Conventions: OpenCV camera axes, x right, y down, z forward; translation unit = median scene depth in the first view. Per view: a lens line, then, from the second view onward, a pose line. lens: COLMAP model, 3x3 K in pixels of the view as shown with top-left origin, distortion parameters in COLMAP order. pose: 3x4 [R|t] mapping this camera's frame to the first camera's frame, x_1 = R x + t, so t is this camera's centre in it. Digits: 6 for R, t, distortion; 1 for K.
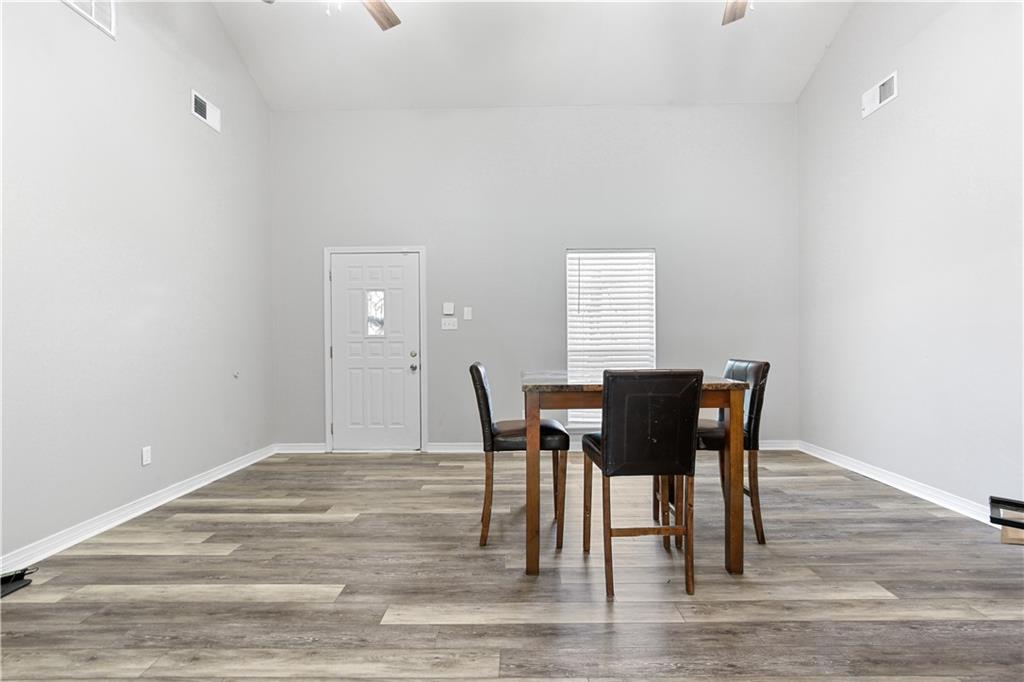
lens RADIAL K [[477.8, 0, 508.8], [0, 477.8, 341.1], [0, 0, 1]] dist [-0.020654, 0.003433]
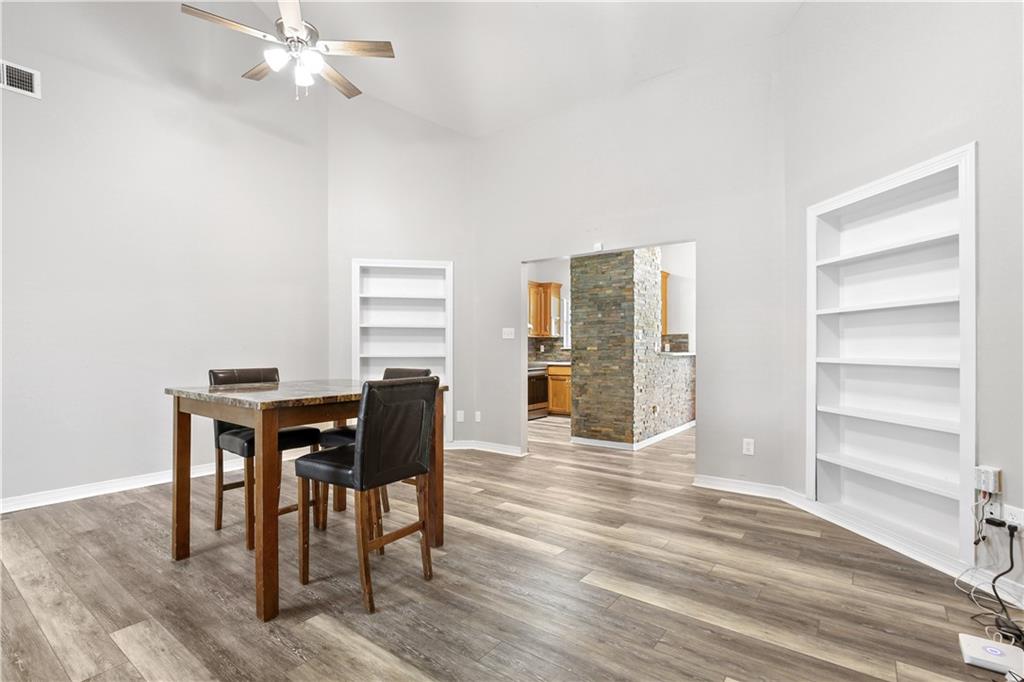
lens RADIAL K [[477.8, 0, 511.7], [0, 477.8, 346.9], [0, 0, 1]] dist [-0.020654, 0.003433]
pose [[-0.812208, 0.007685, 0.583318, -0.843293], [0.003950, 0.999963, -0.007674, -0.002893], [-0.583355, -0.003929, -0.812208, 1.948935]]
